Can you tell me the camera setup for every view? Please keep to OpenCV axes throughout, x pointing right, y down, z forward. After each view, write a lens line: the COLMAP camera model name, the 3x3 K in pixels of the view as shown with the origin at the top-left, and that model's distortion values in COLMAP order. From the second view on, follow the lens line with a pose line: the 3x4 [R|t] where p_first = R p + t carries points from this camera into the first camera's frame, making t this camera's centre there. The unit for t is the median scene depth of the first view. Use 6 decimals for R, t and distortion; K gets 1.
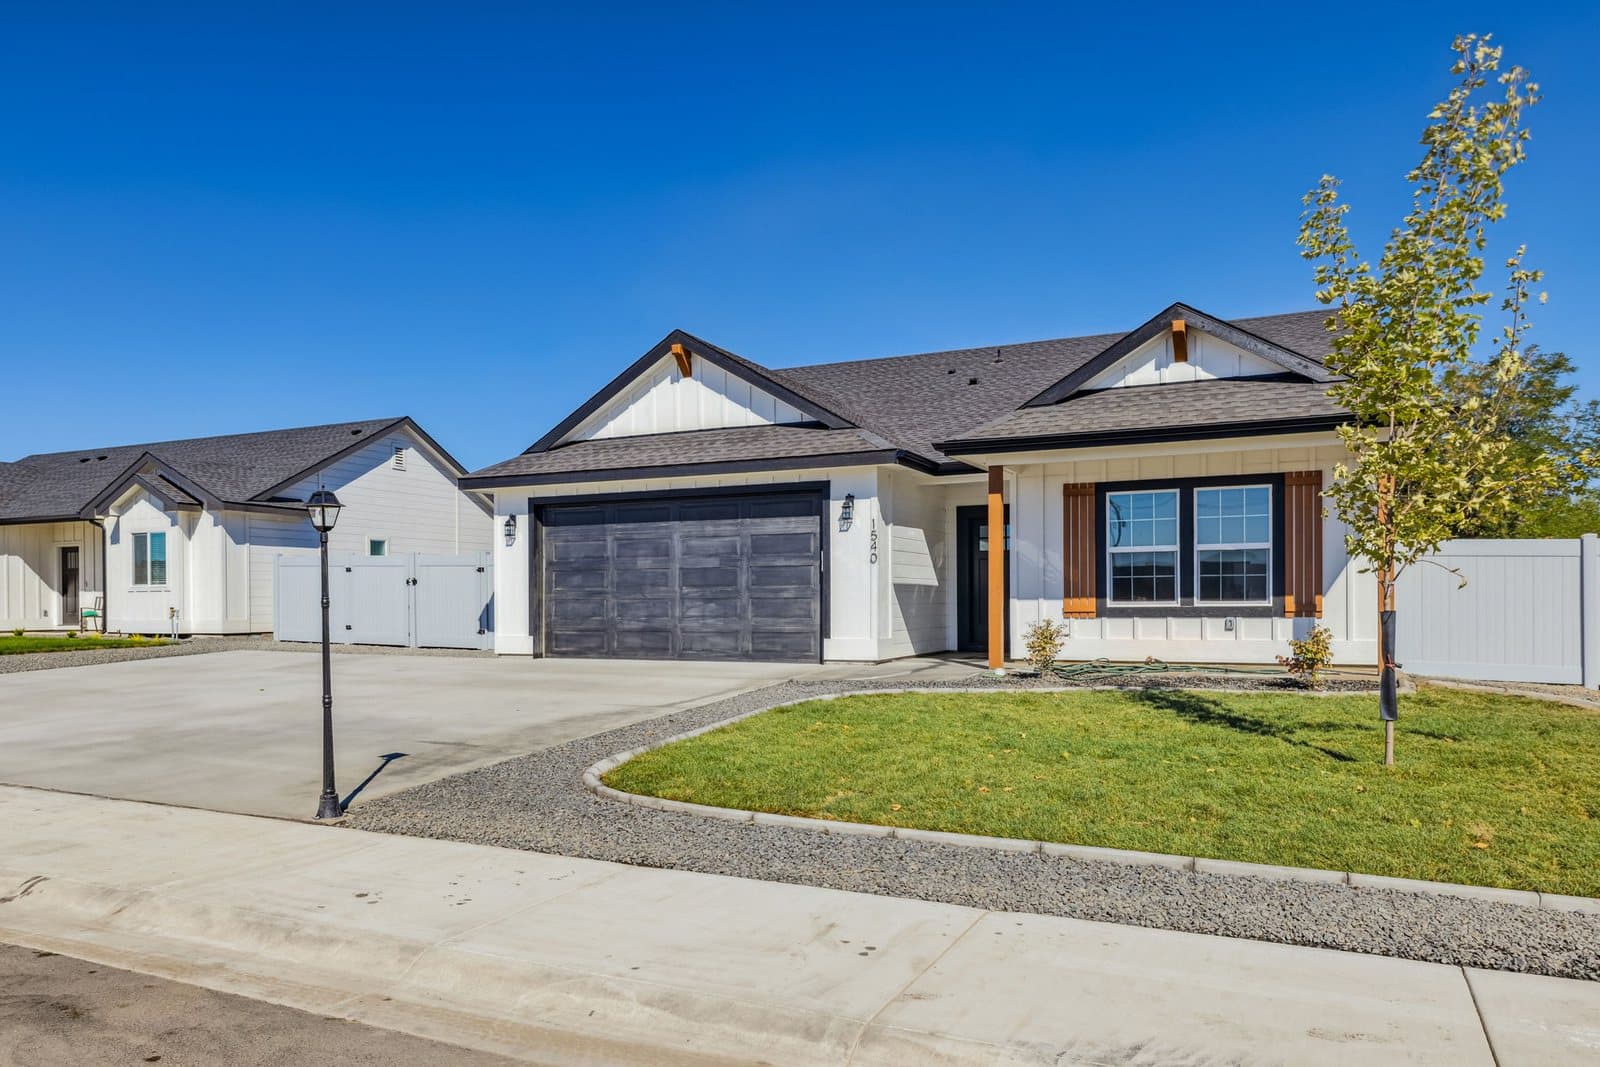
lens RADIAL K [[708.3, 0, 800.1], [0, 708.3, 559.0], [0, 0, 1]] dist [-0.002749, -0.000366]
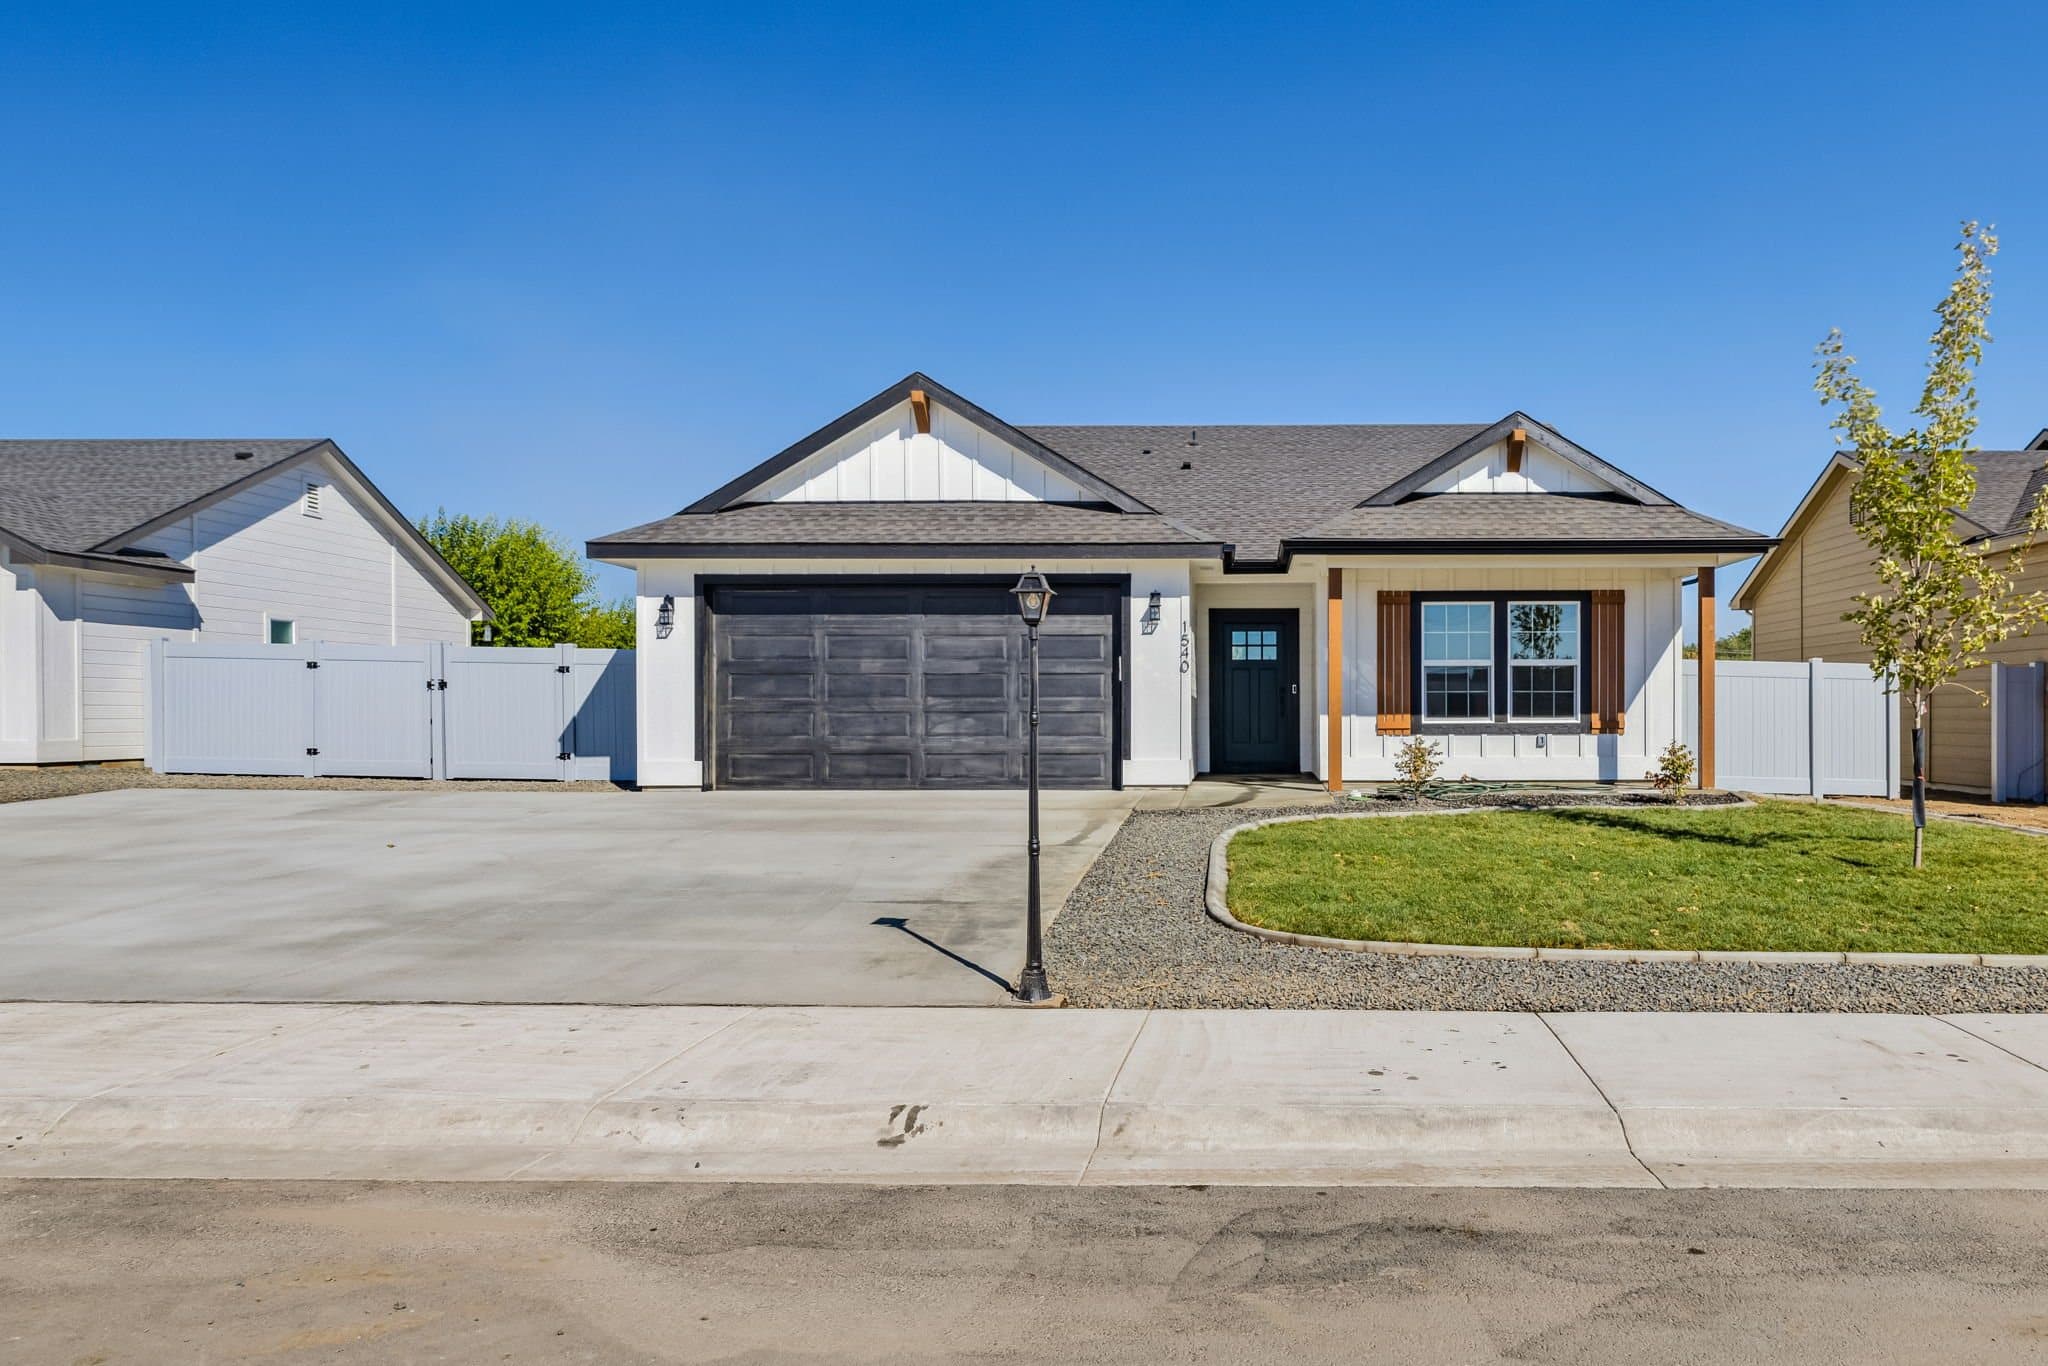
lens RADIAL K [[867.1, 0, 1018.7], [0, 867.1, 665.3], [0, 0, 1]] dist [-0.000056, 0.000032]
pose [[0.958263, 0.020641, 0.285140, -0.351654], [-0.021527, 0.999768, -0.000027, 0.001503], [-0.285075, -0.006112, 0.958486, 0.038648]]
